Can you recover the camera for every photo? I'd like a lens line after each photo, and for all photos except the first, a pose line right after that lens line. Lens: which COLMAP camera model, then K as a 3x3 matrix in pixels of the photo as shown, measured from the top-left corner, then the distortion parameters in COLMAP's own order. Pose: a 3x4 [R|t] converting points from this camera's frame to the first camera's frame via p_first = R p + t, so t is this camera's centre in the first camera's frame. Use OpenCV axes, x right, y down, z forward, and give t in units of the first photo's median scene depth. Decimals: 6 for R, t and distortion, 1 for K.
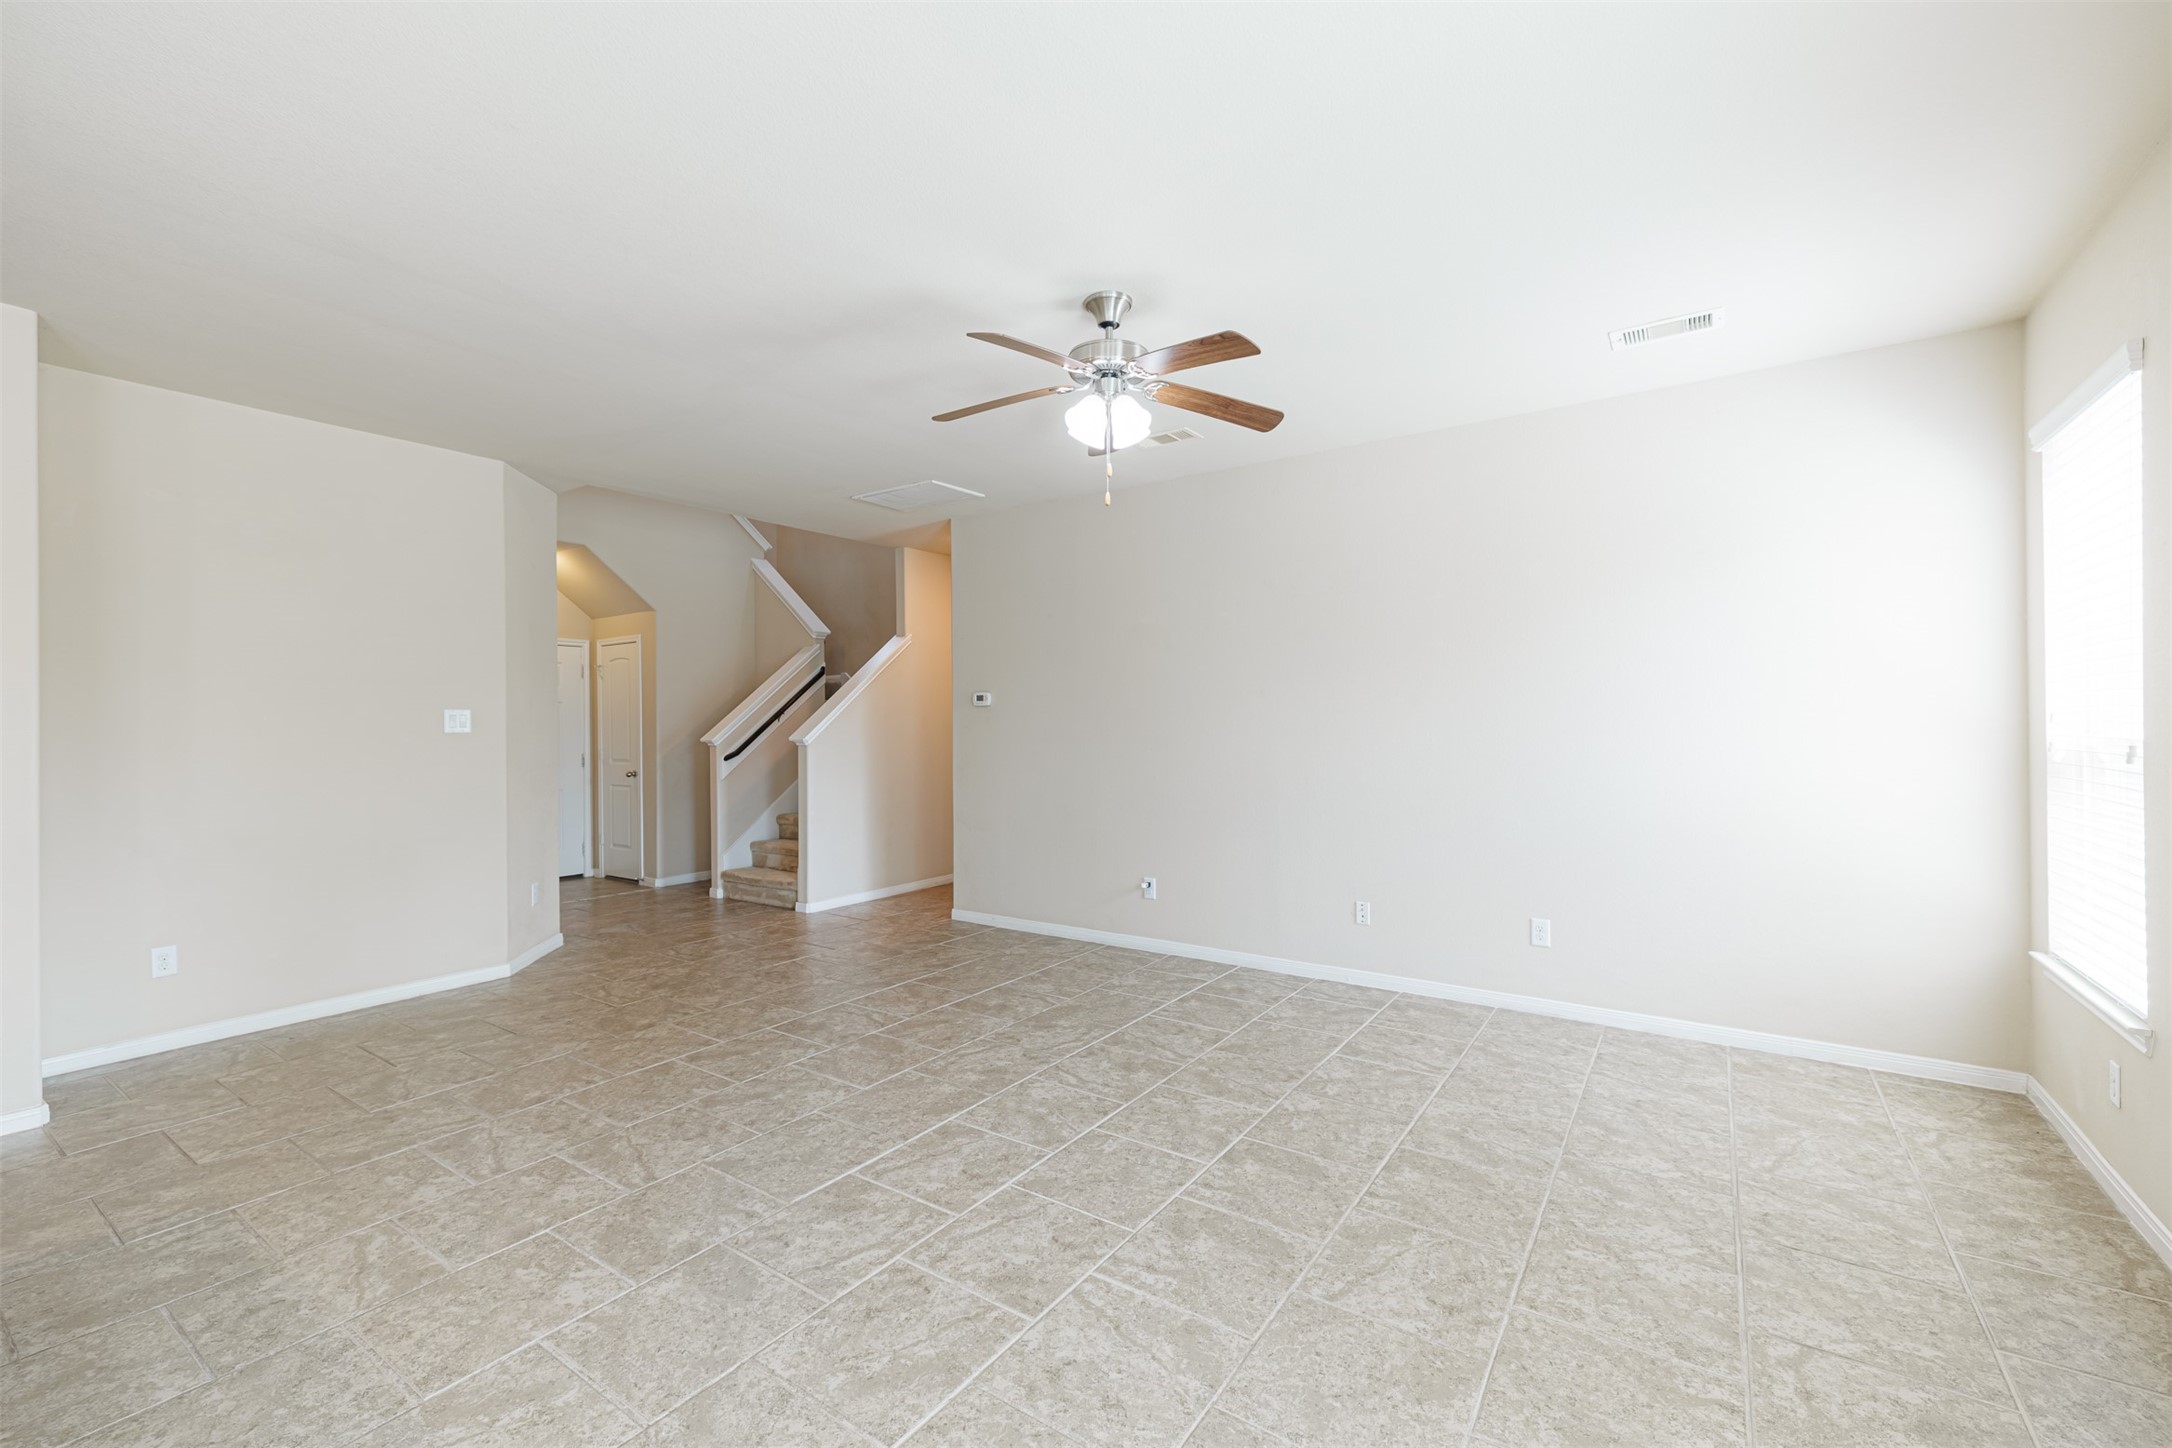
lens RADIAL K [[916.9, 0, 1081.6], [0, 916.9, 720.6], [0, 0, 1]] dist [0.002358, 0.000072]
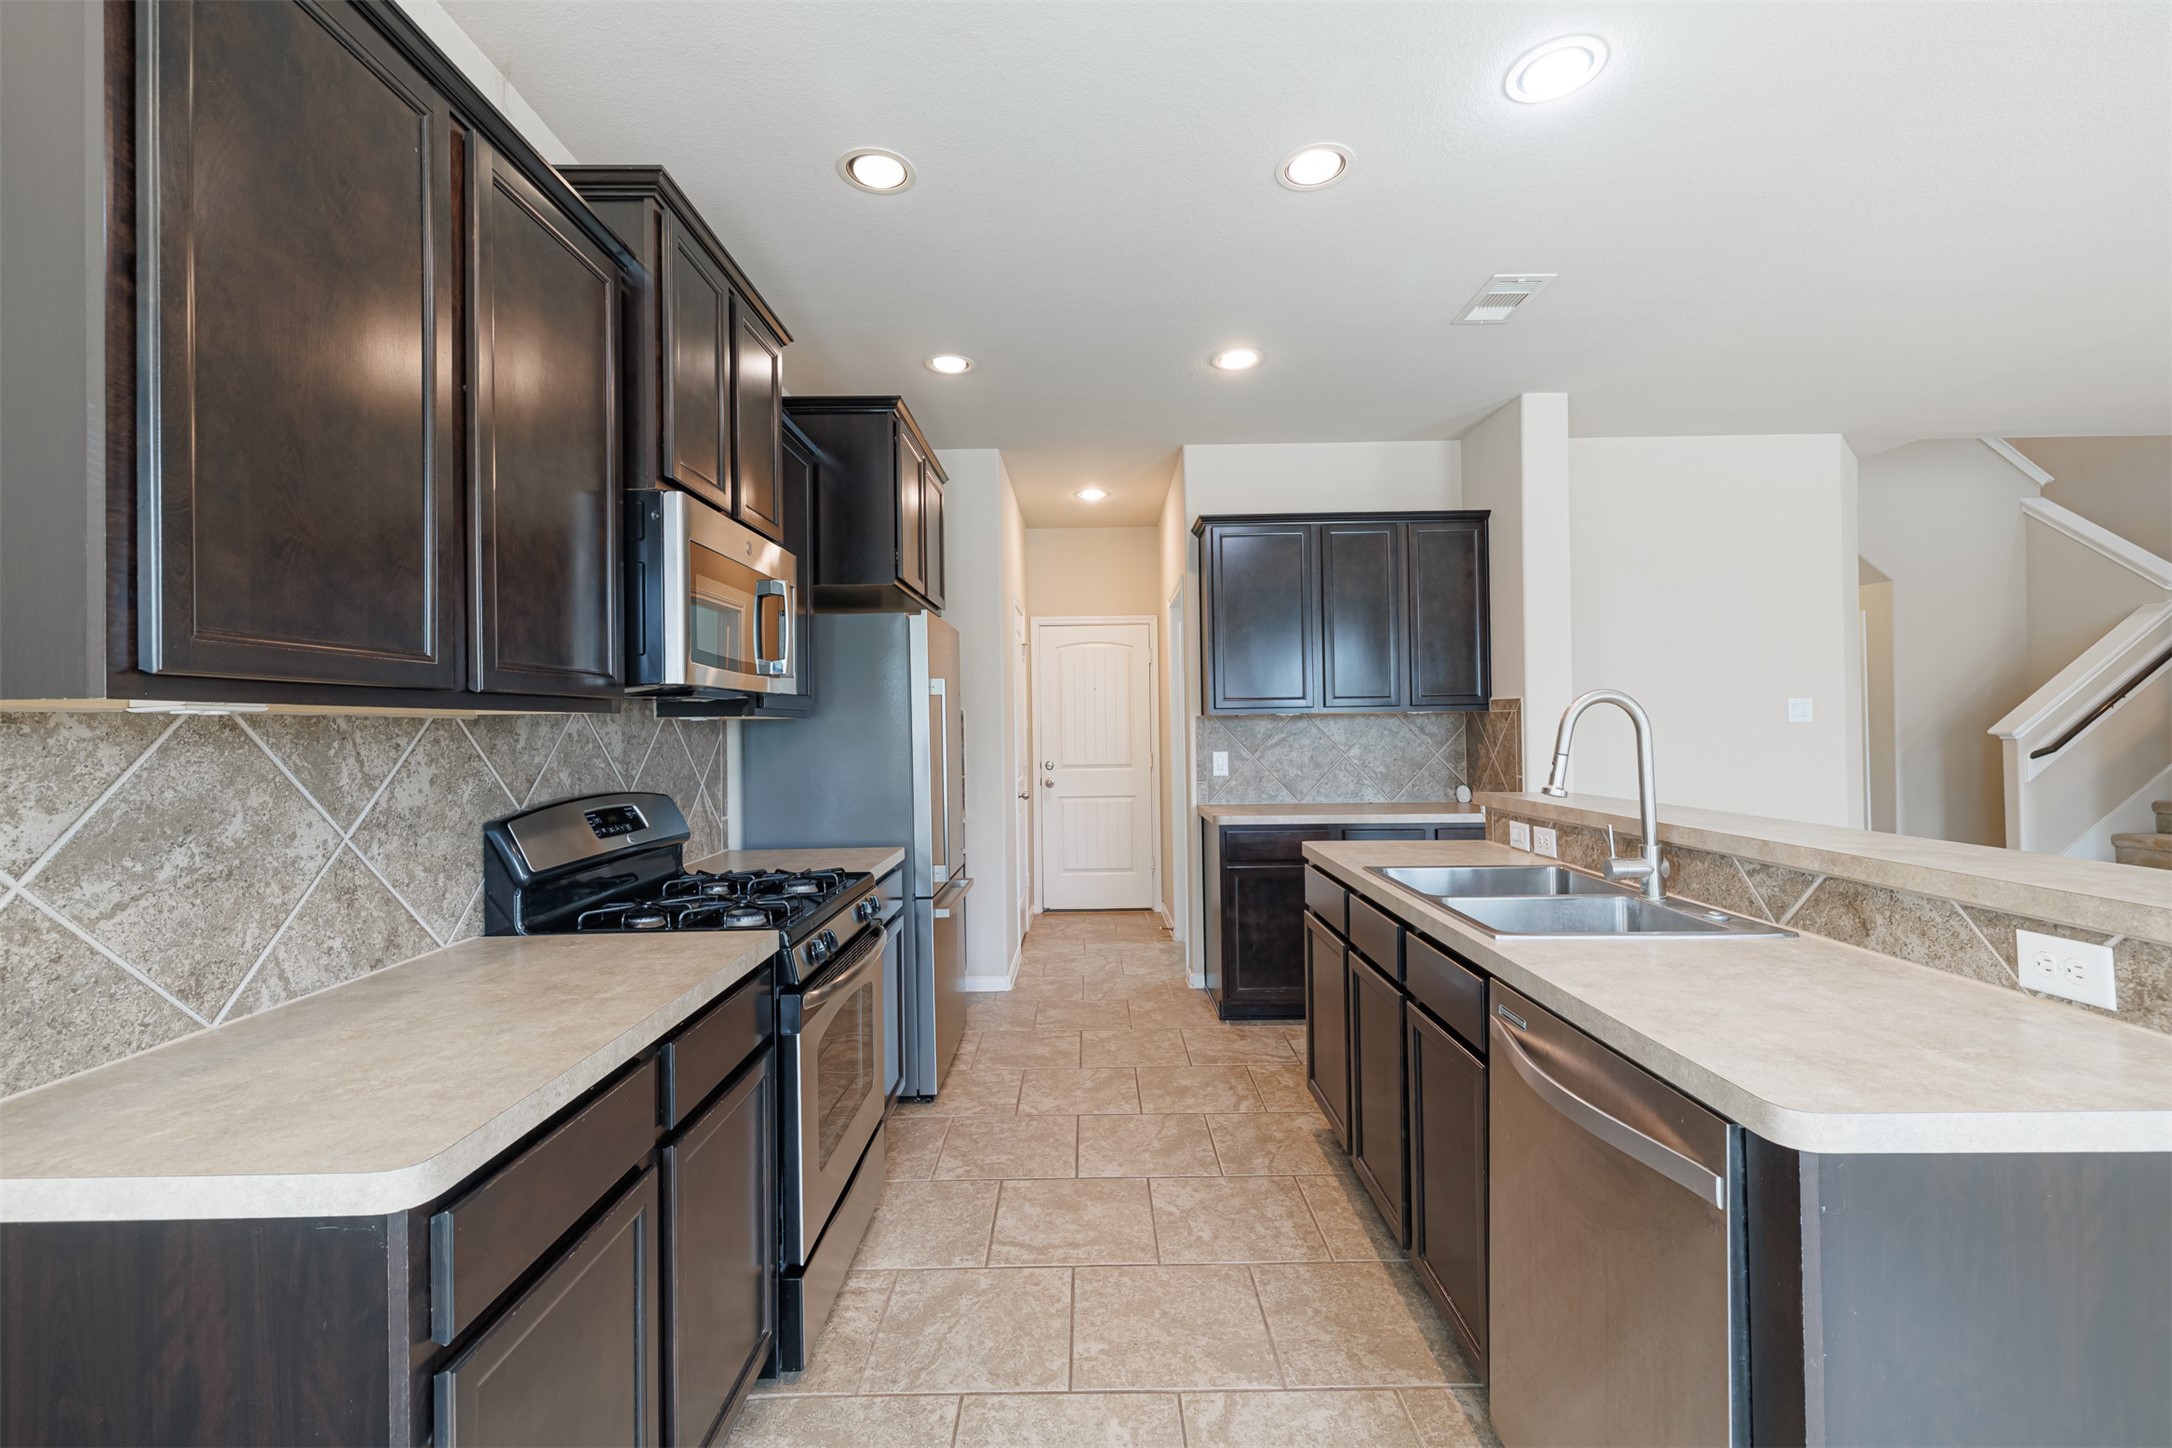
lens RADIAL K [[904.3, 0, 1079.9], [0, 904.3, 719.0], [0, 0, 1]] dist [0.000728, 0.000148]
pose [[0.565527, -0.007381, -0.824697, -0.320792], [0.011760, 0.999930, -0.000886, 0.002088], [0.824646, -0.009197, 0.565575, -0.162469]]
